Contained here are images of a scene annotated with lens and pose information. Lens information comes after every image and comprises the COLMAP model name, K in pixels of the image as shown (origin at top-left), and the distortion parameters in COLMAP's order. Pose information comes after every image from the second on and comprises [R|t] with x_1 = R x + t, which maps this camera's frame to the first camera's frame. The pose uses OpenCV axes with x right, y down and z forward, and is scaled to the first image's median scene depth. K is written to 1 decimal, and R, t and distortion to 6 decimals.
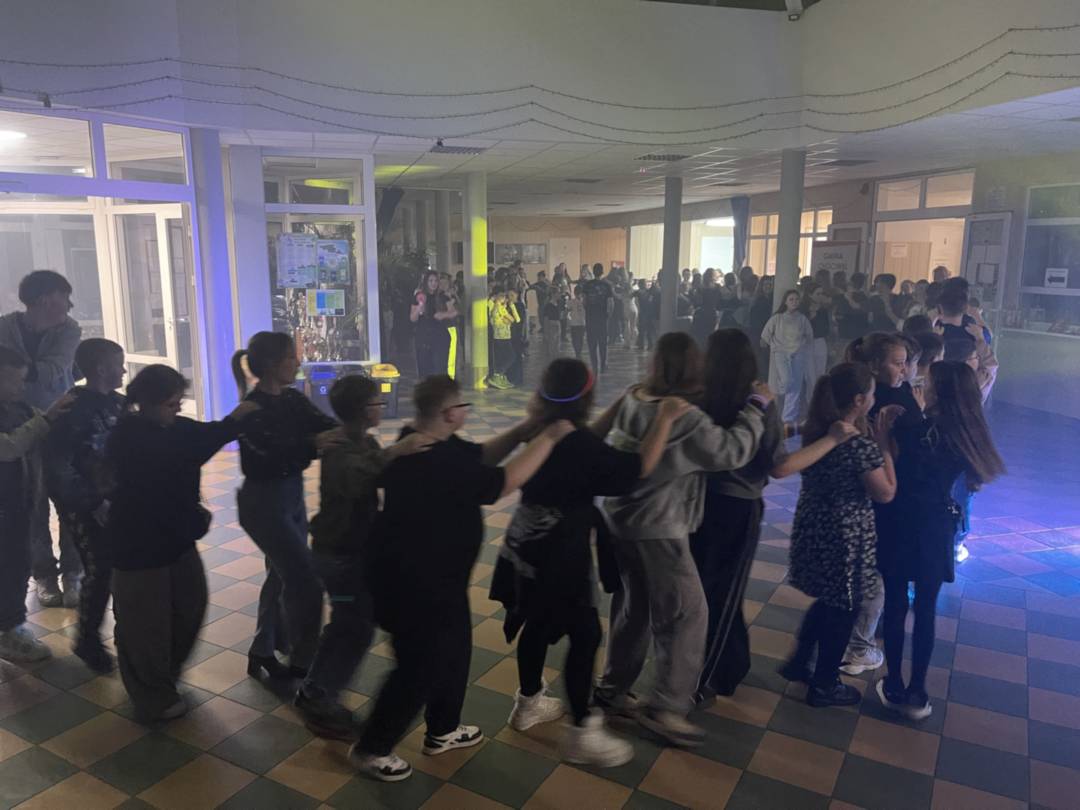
lens RADIAL K [[817.8, 0, 529.1], [0, 817.8, 403.8], [0, 0, 1]] dist [0.076283, -0.083359]
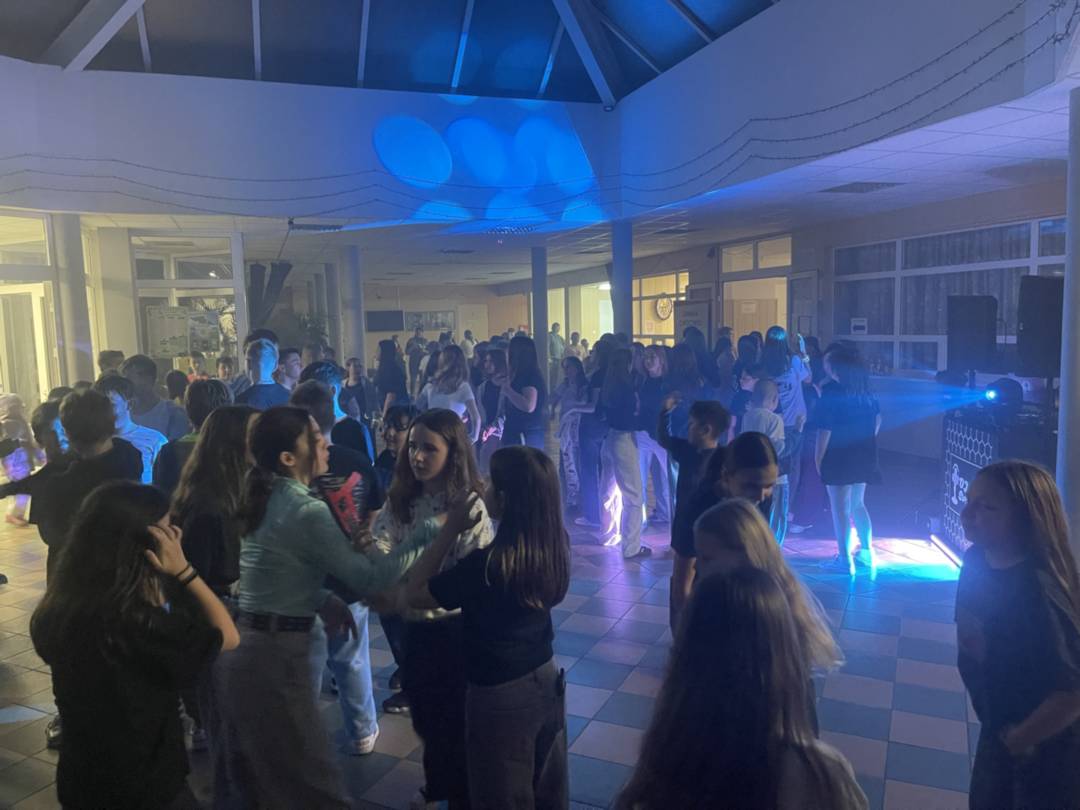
lens RADIAL K [[817.8, 0, 529.1], [0, 817.8, 403.8], [0, 0, 1]] dist [0.076283, -0.083359]
pose [[0.996900, -0.038864, 0.068411, 0.086628], [0.044221, 0.995923, -0.078623, 0.018695], [-0.065077, 0.081405, 0.994554, -0.068316]]
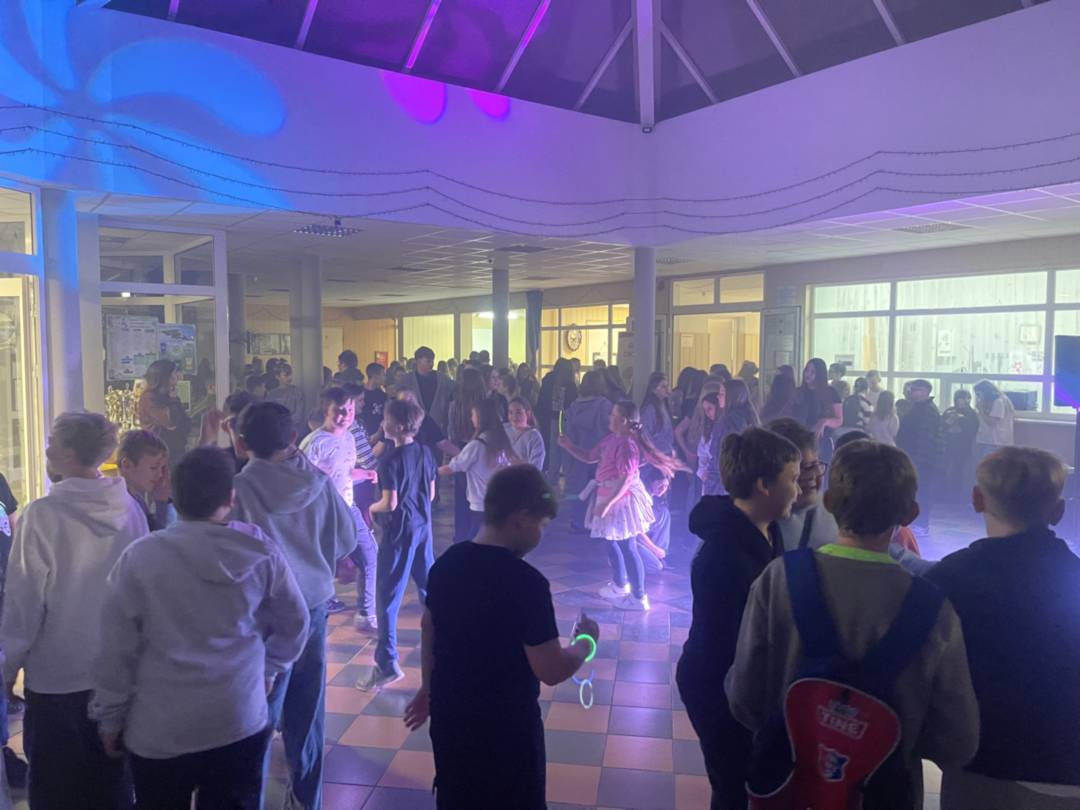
lens RADIAL K [[817.8, 0, 529.1], [0, 817.8, 403.8], [0, 0, 1]] dist [0.076283, -0.083359]
pose [[0.936071, -0.026144, 0.350838, -0.165948], [0.065148, 0.992869, -0.099834, -0.003670], [-0.345726, 0.116309, 0.931099, 0.057469]]
